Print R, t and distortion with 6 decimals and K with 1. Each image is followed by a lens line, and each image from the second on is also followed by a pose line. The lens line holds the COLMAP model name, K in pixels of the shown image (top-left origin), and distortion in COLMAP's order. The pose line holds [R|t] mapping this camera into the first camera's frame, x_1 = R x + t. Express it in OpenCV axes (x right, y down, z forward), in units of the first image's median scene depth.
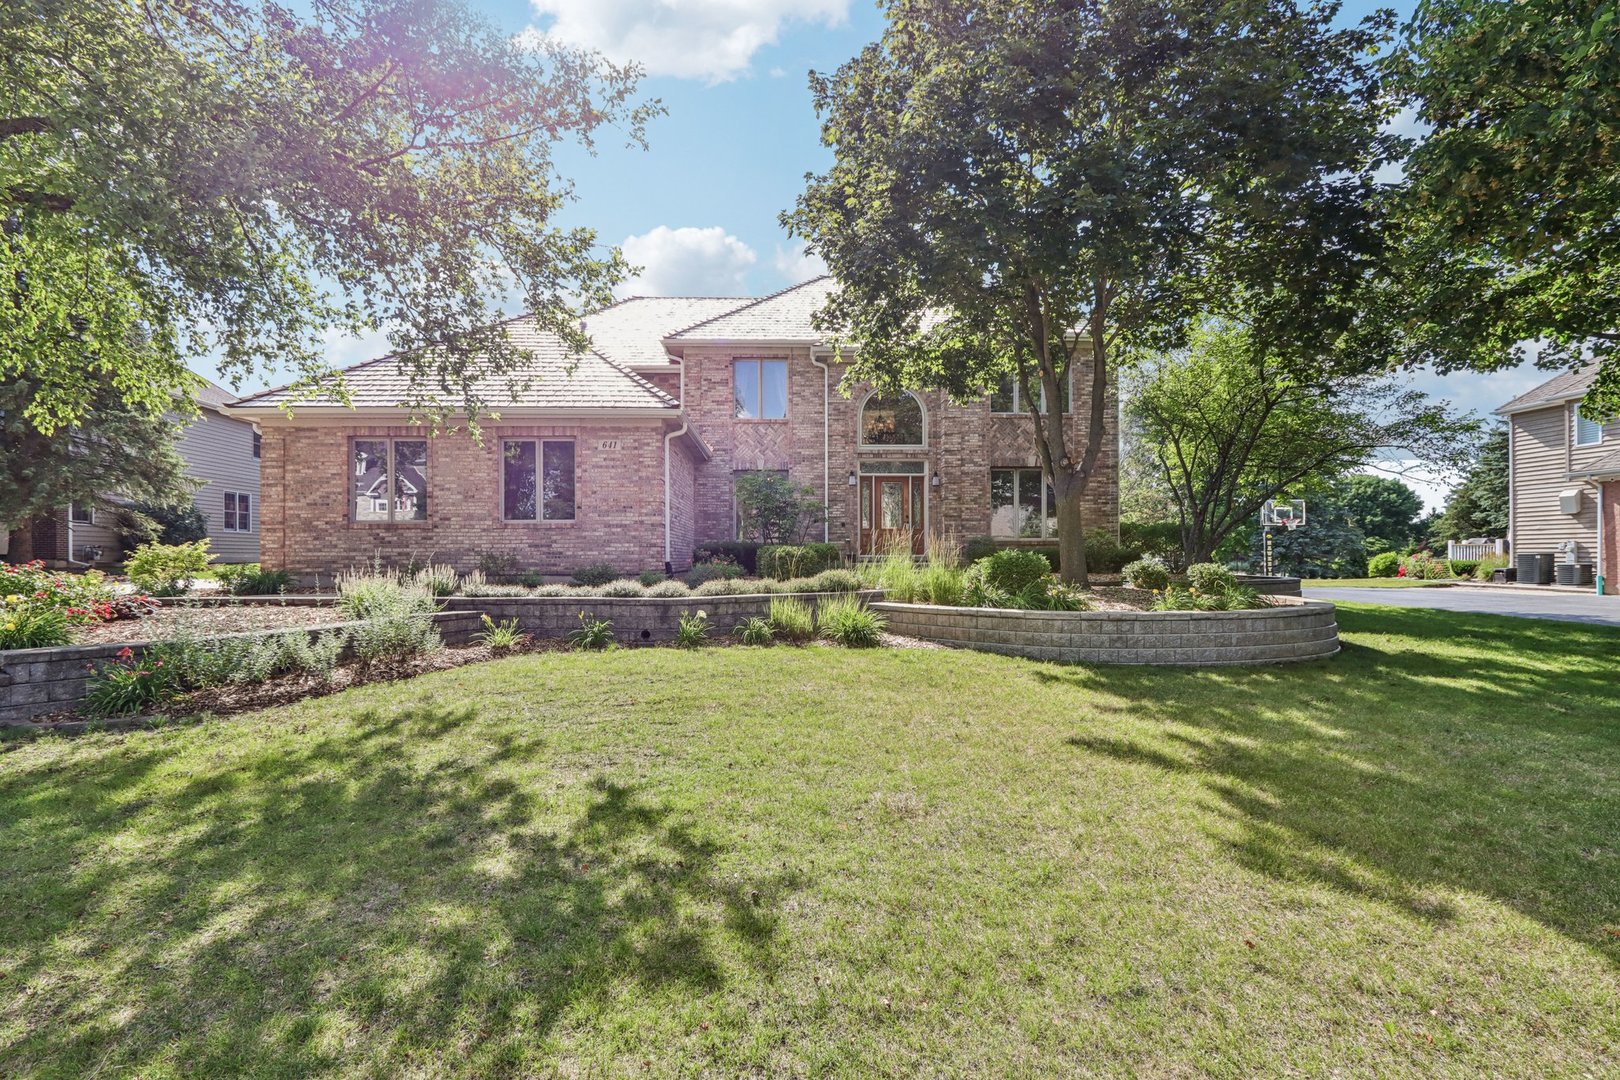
lens RADIAL K [[766.5, 0, 809.6], [0, 766.5, 536.9], [0, 0, 1]] dist [0.000544, 0.000024]
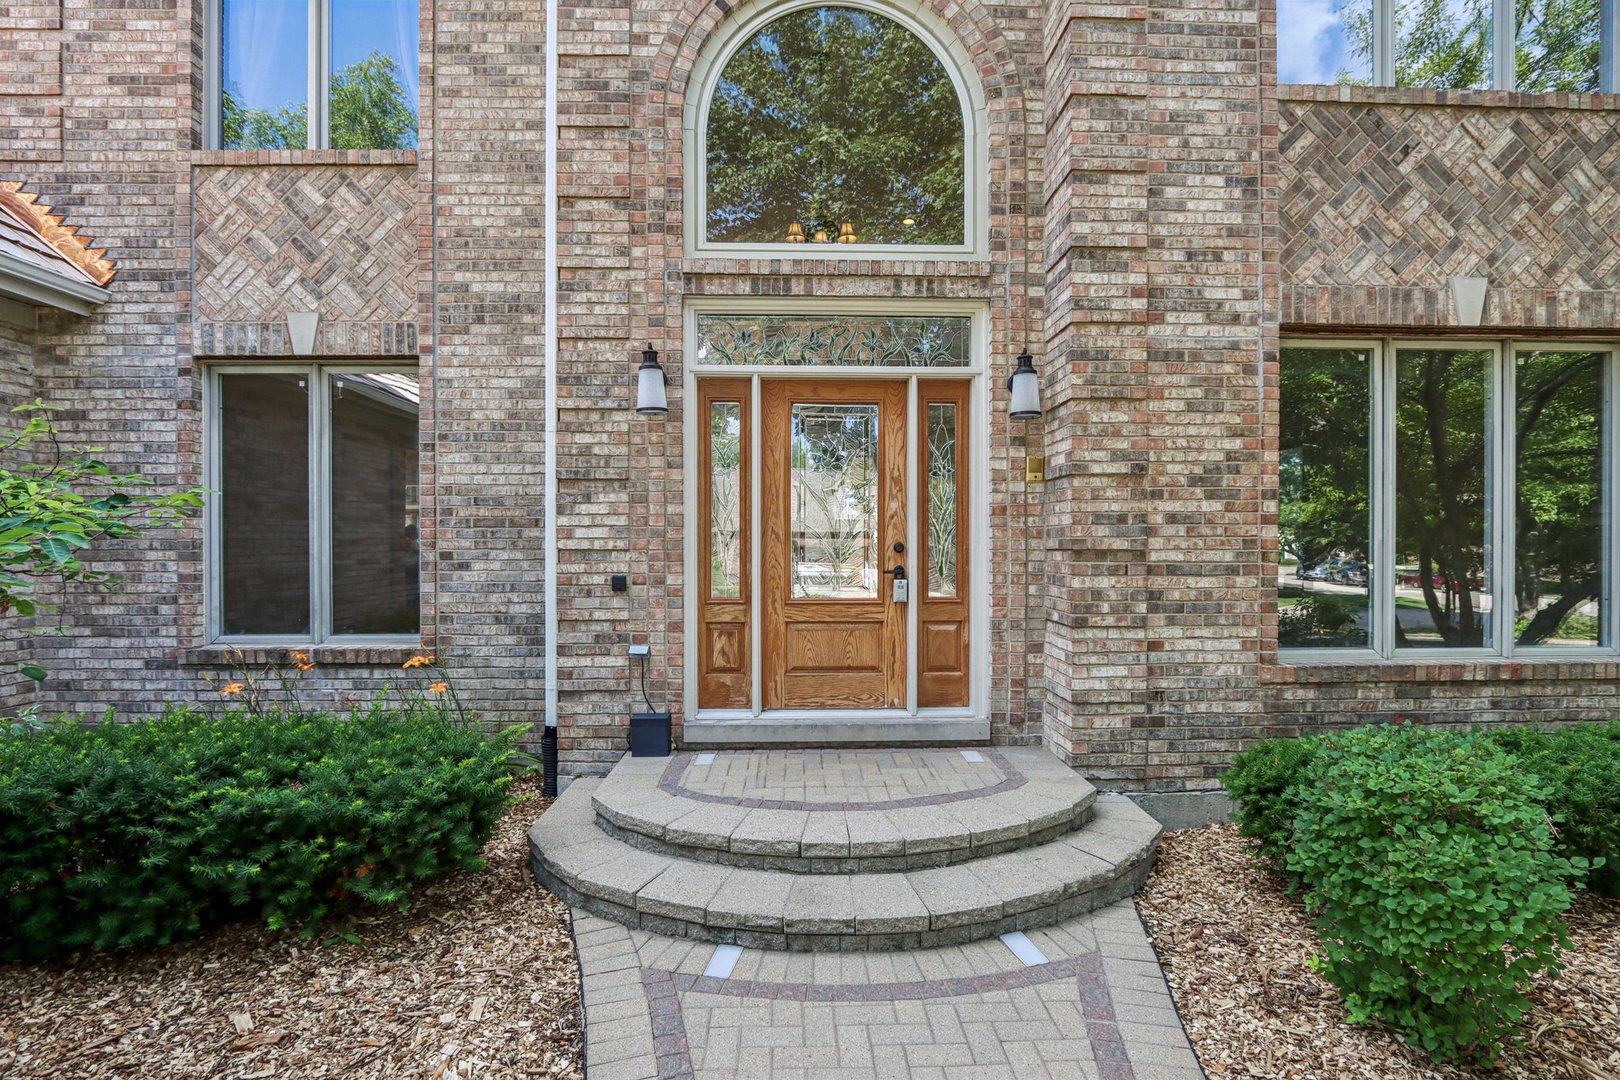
lens RADIAL K [[766.5, 0, 808.9], [0, 766.5, 539.4], [0, 0, 1]] dist [0.000544, 0.000024]
pose [[0.999623, 0.005809, -0.026845, 0.107010], [-0.006054, 0.999941, -0.009057, -0.027857], [0.026791, 0.009216, 0.999599, 0.770456]]
